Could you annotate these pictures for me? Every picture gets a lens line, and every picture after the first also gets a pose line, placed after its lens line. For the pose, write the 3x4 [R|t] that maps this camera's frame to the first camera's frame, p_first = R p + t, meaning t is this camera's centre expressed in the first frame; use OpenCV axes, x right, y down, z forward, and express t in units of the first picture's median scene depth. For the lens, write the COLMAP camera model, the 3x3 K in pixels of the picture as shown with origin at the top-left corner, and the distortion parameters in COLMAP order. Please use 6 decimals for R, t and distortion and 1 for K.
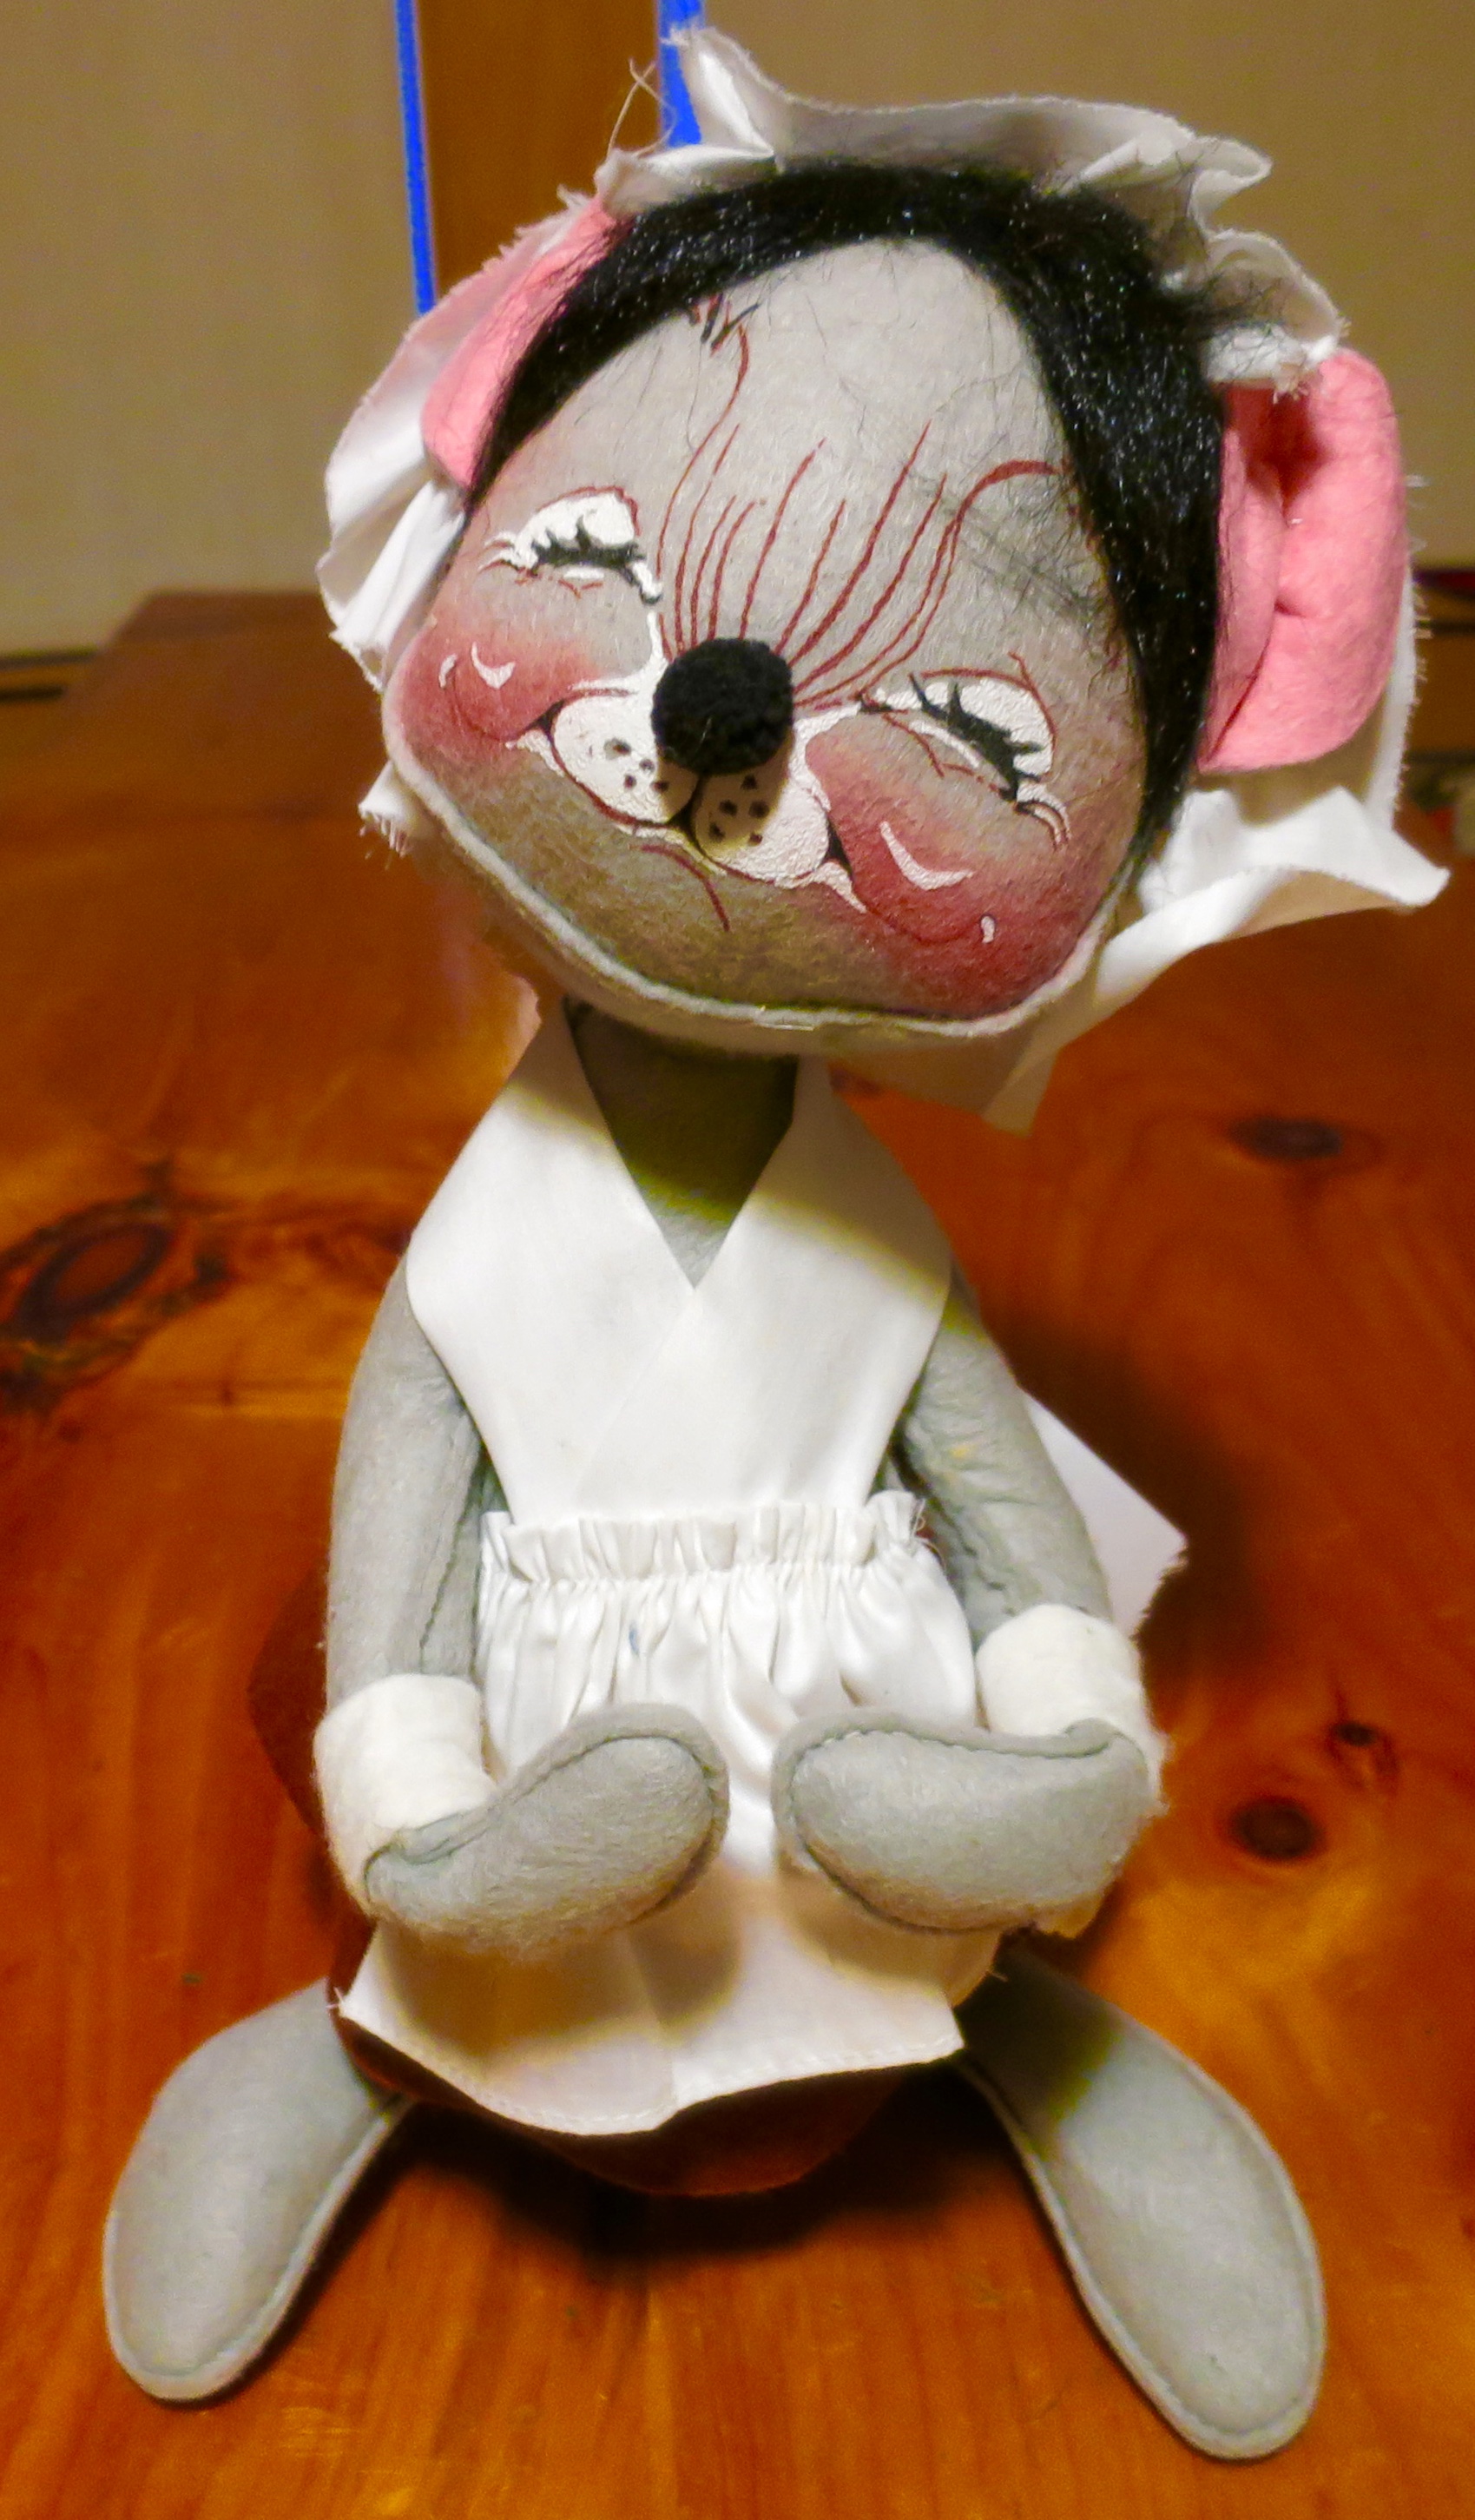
lens RADIAL K [[2385.3, 0, 703.3], [0, 2385.3, 1257.1], [0, 0, 1]] dist [-0.043261, -0.005667]
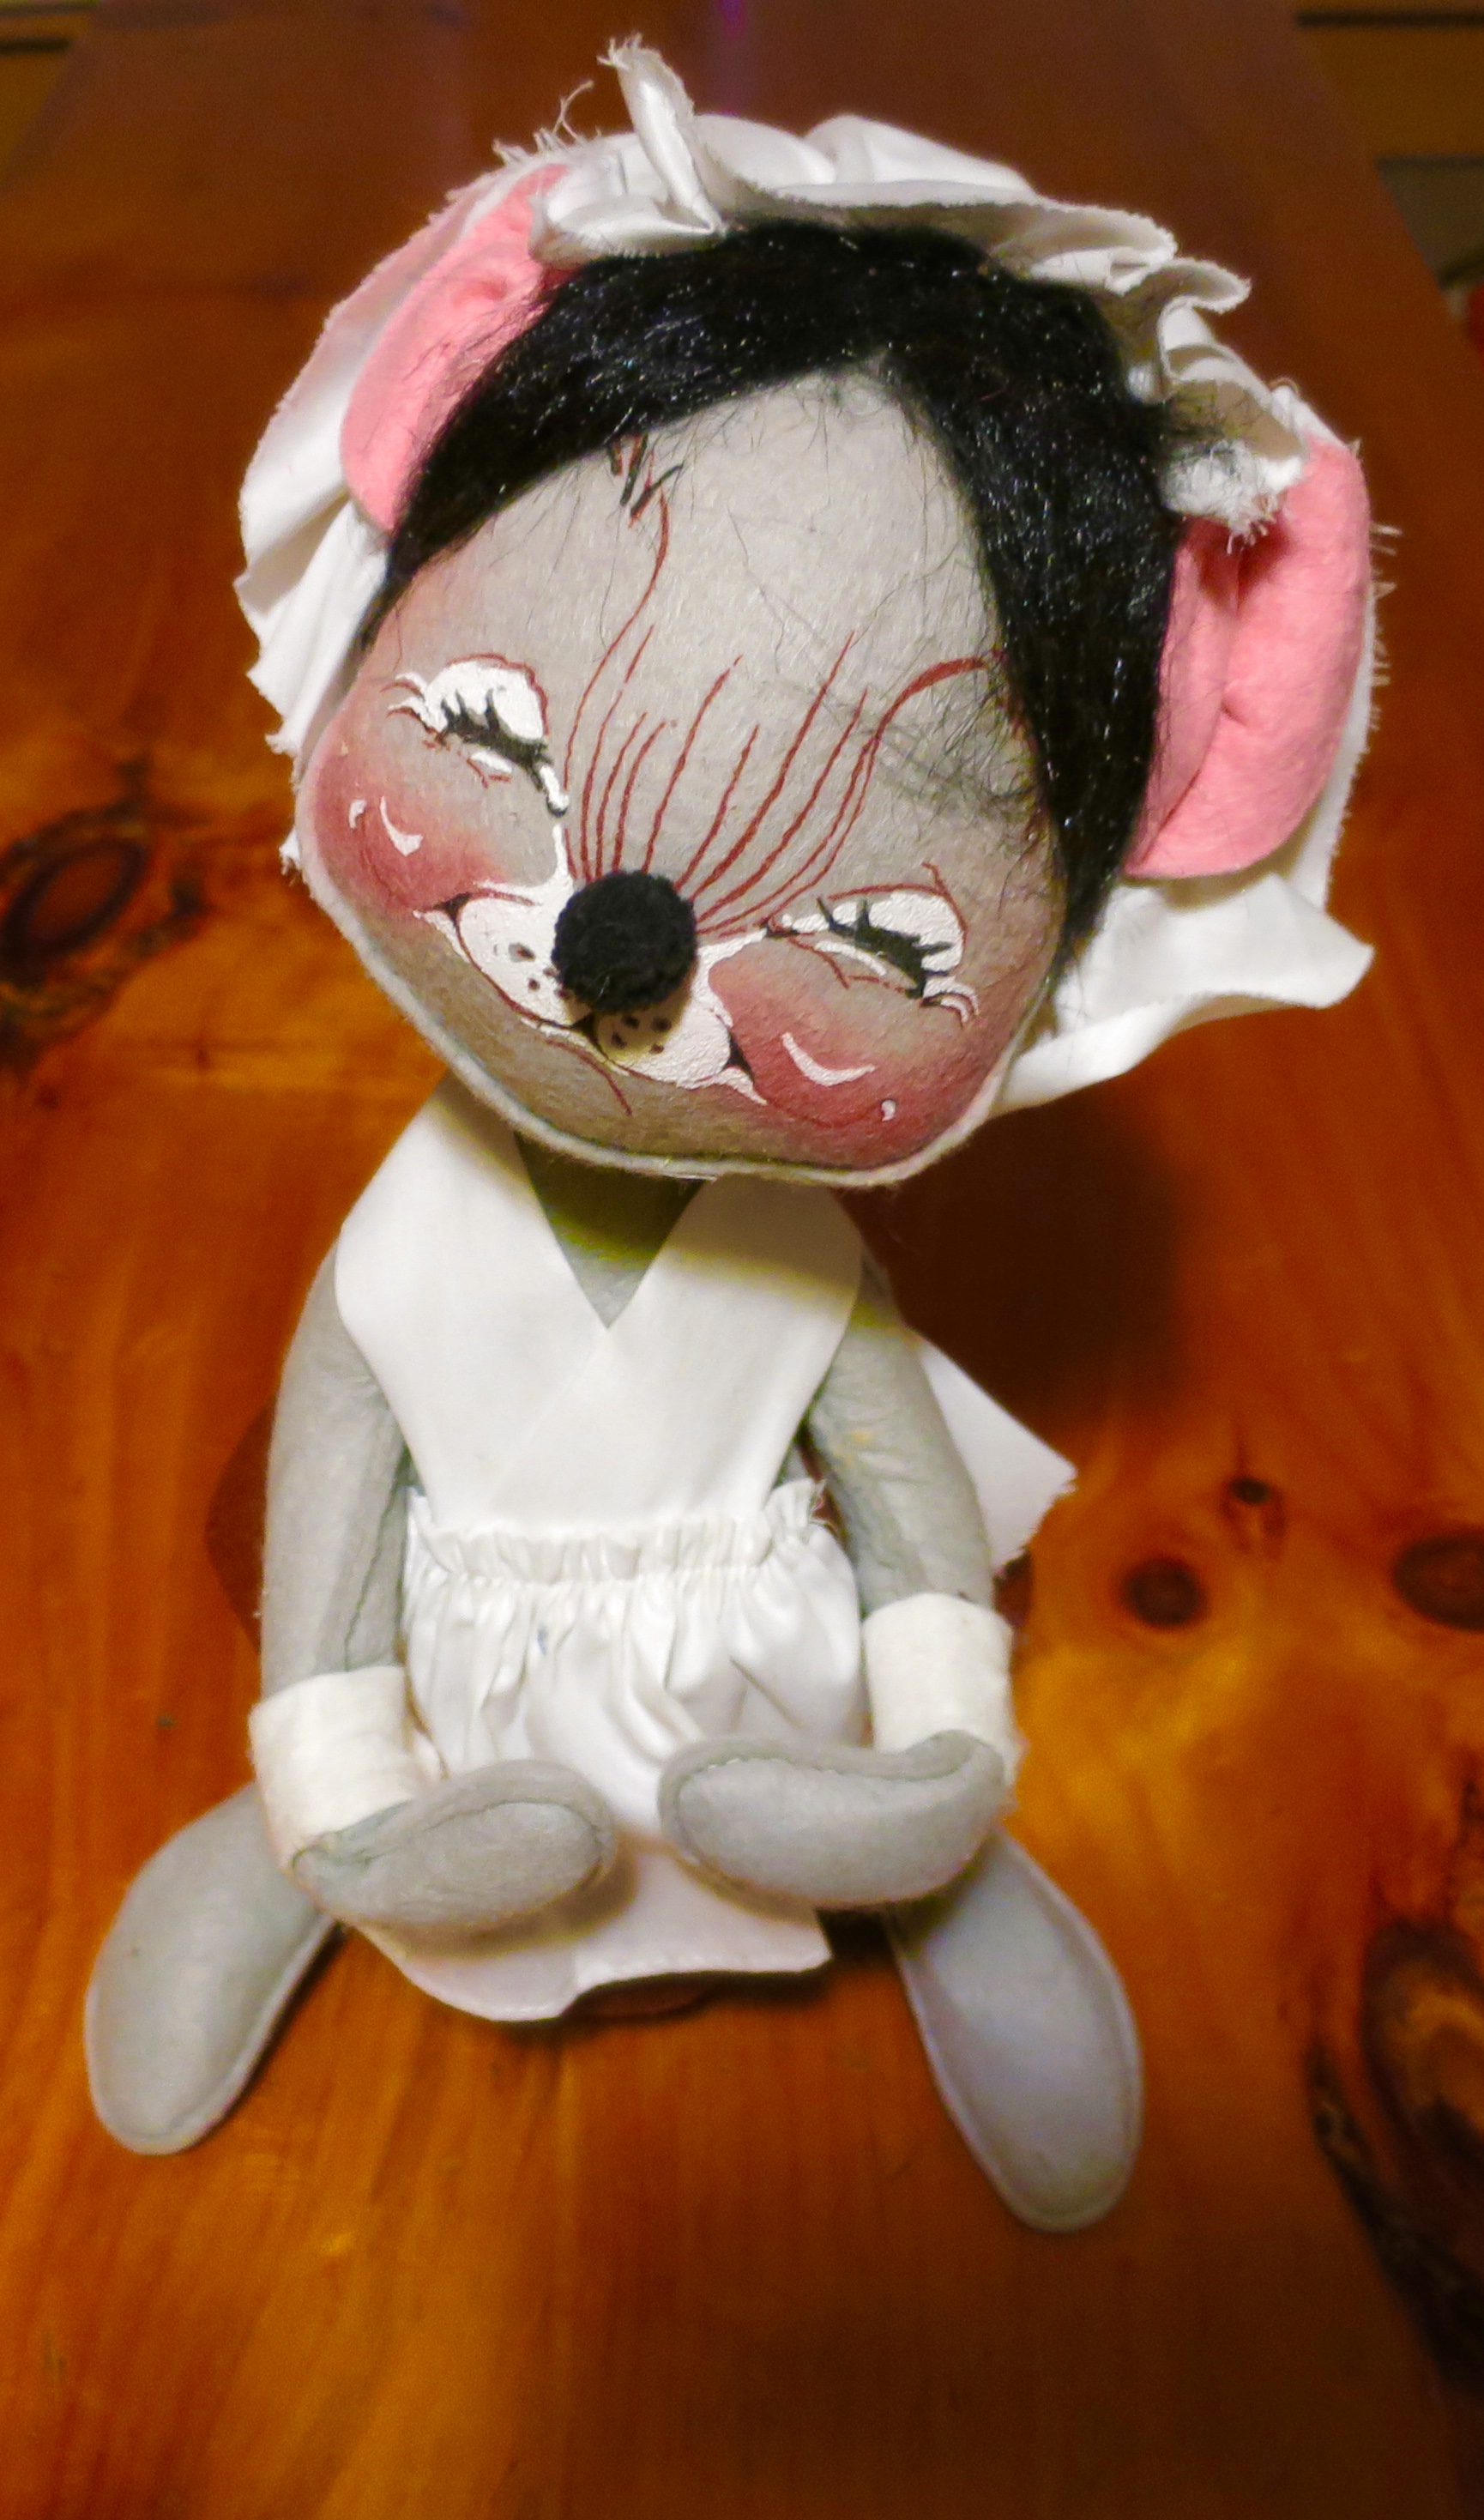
lens RADIAL K [[2353.6, 0, 742.0], [0, 2353.6, 1260.0], [0, 0, 1]] dist [-0.054484, 0.014264]
pose [[0.999133, 0.038184, 0.016603, 0.037501], [-0.041320, 0.958478, 0.282157, -0.312950], [-0.005140, -0.282598, 0.959225, 0.017816]]
